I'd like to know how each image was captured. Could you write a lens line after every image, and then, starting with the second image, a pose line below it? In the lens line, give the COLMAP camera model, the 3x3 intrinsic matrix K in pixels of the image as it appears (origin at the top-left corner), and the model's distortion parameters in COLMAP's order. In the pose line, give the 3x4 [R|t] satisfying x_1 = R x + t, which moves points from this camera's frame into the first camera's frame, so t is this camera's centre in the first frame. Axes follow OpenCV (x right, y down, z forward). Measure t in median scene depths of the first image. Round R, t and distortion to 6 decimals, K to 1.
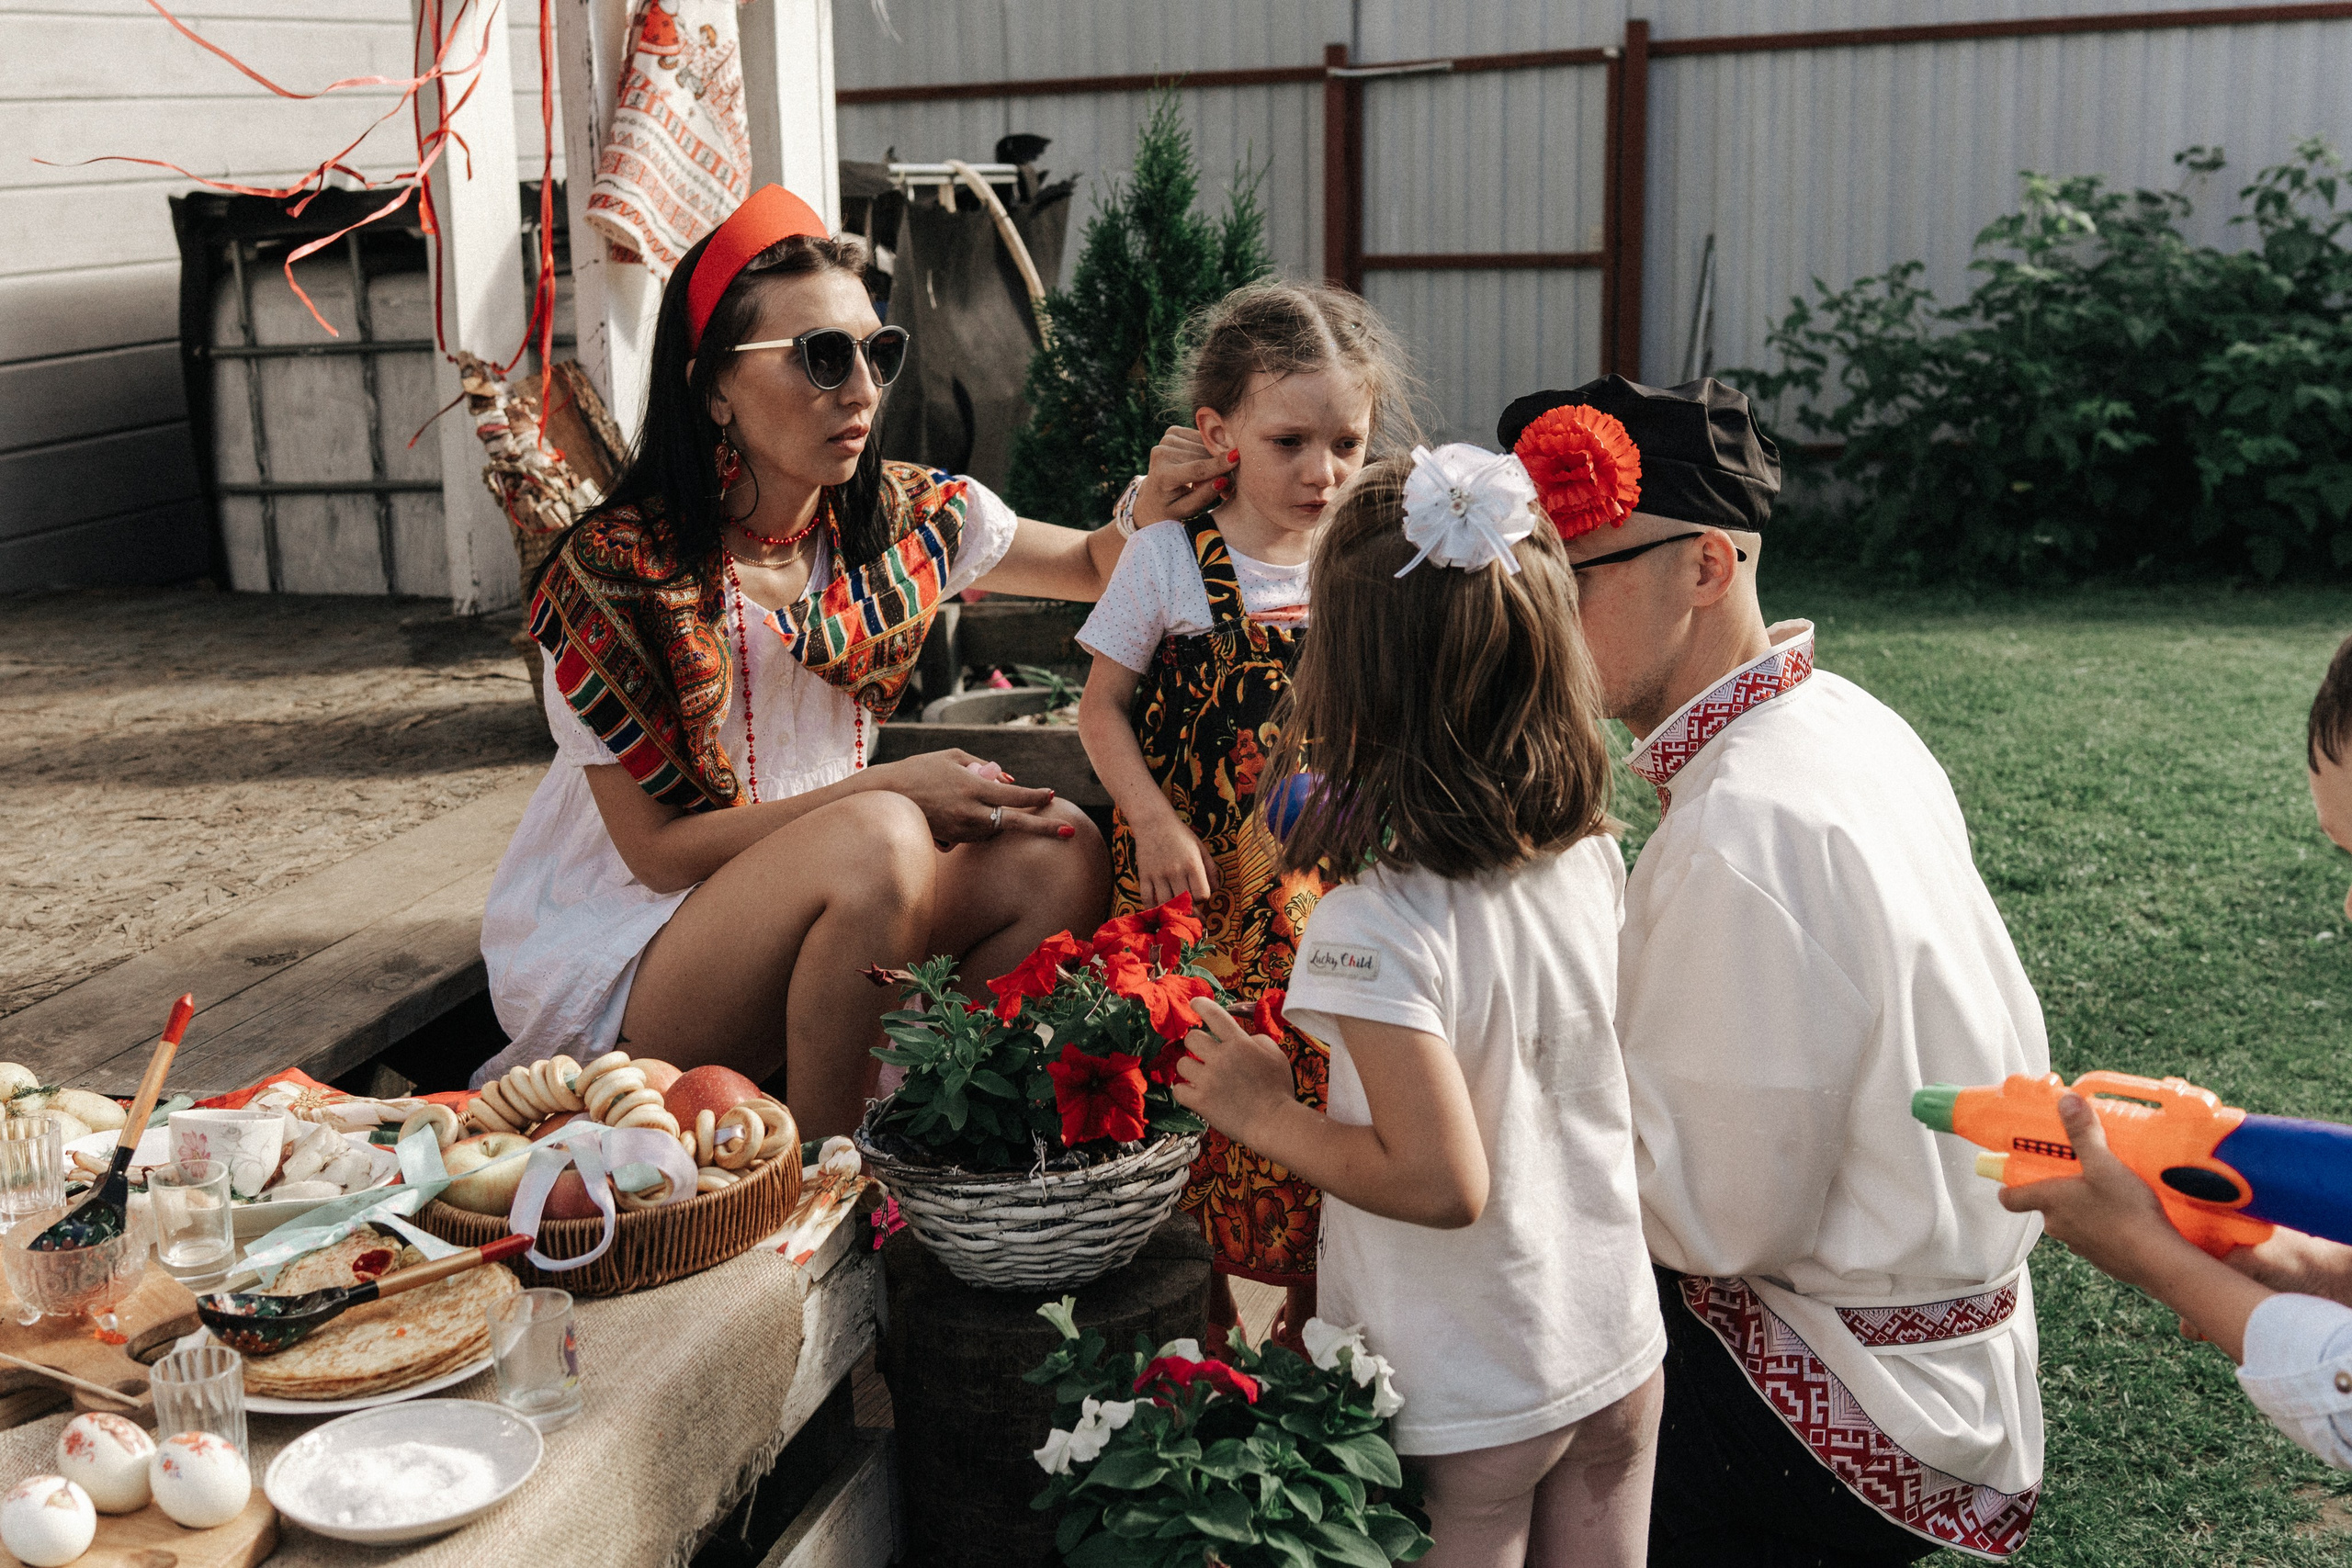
lens RADIAL K [[2760.6, 0, 1176.0], [0, 2760.6, 784.0], [0, 0, 1]] dist [0.011076, 0.013878]
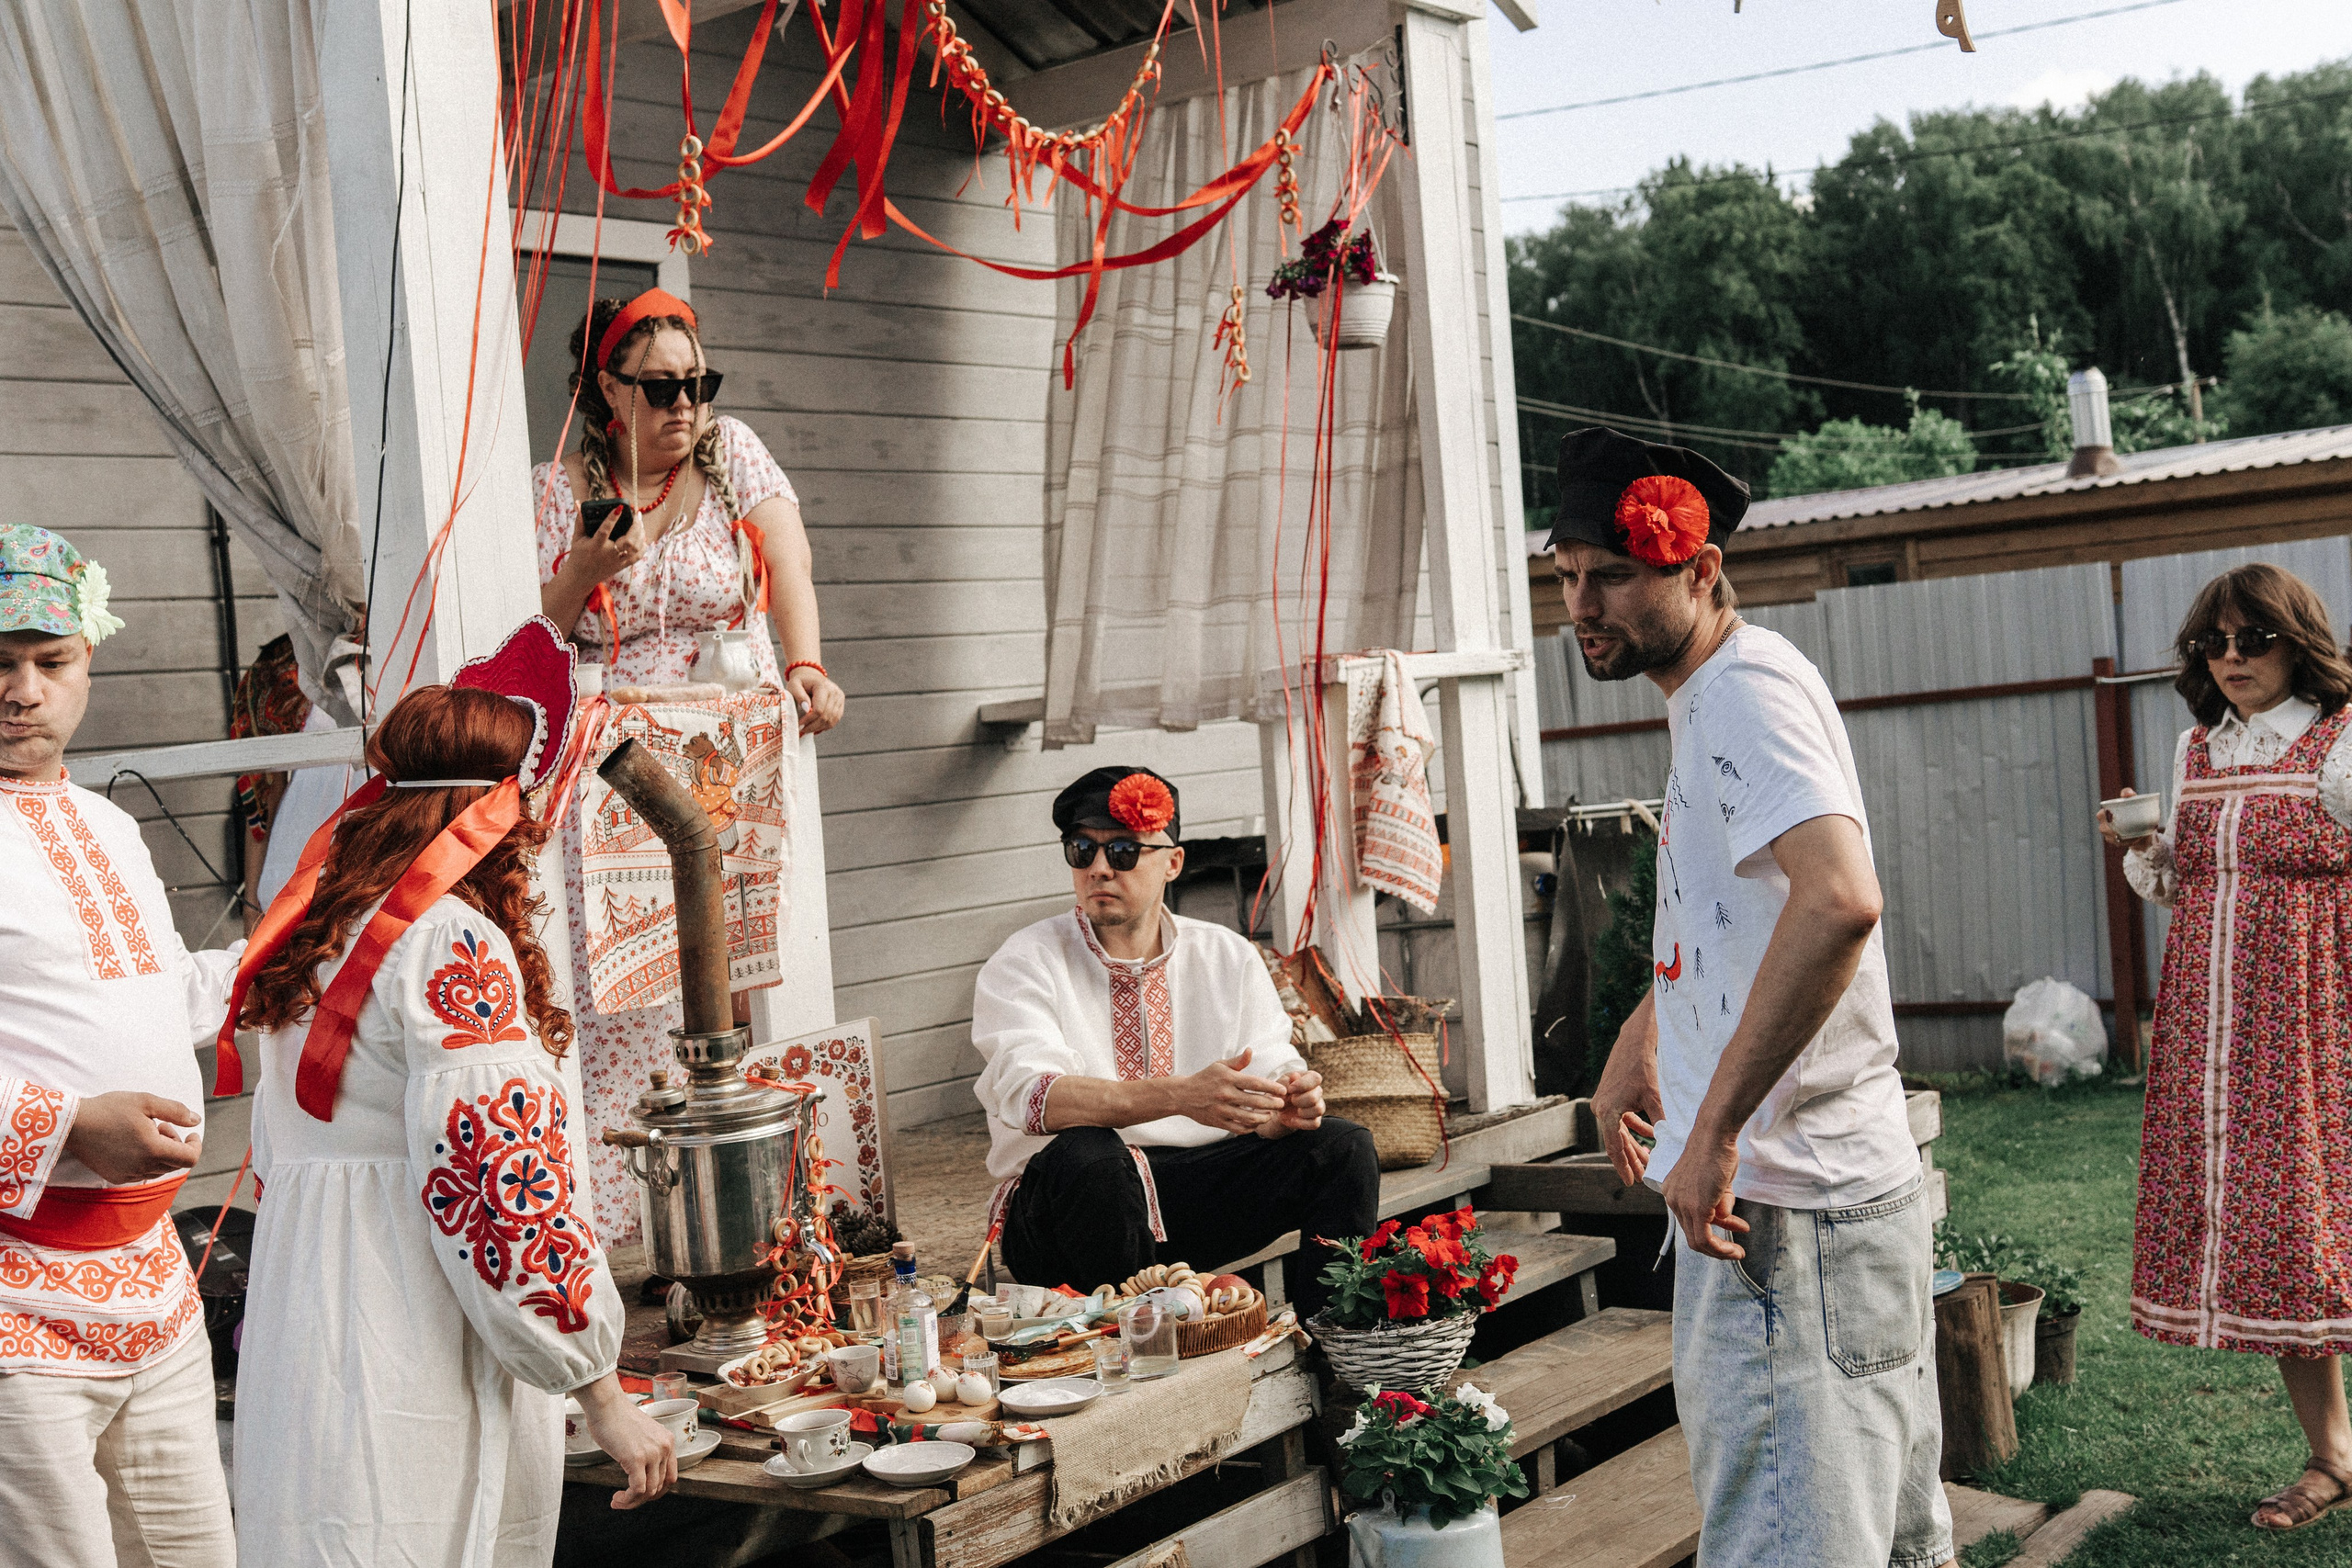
lens RADIAL K [[2886.6, 0, 1176.0], [0, 2886.6, 784.0], [0, 0, 1]] dist [-0.001389, -0.003020]
pose [[0.920458, -0.051576, -0.387424, 0.209618], [-0.027171, 0.980413, -0.195072, 0.051295], [0.389896, 0.190082, 0.901027, -0.341019]]
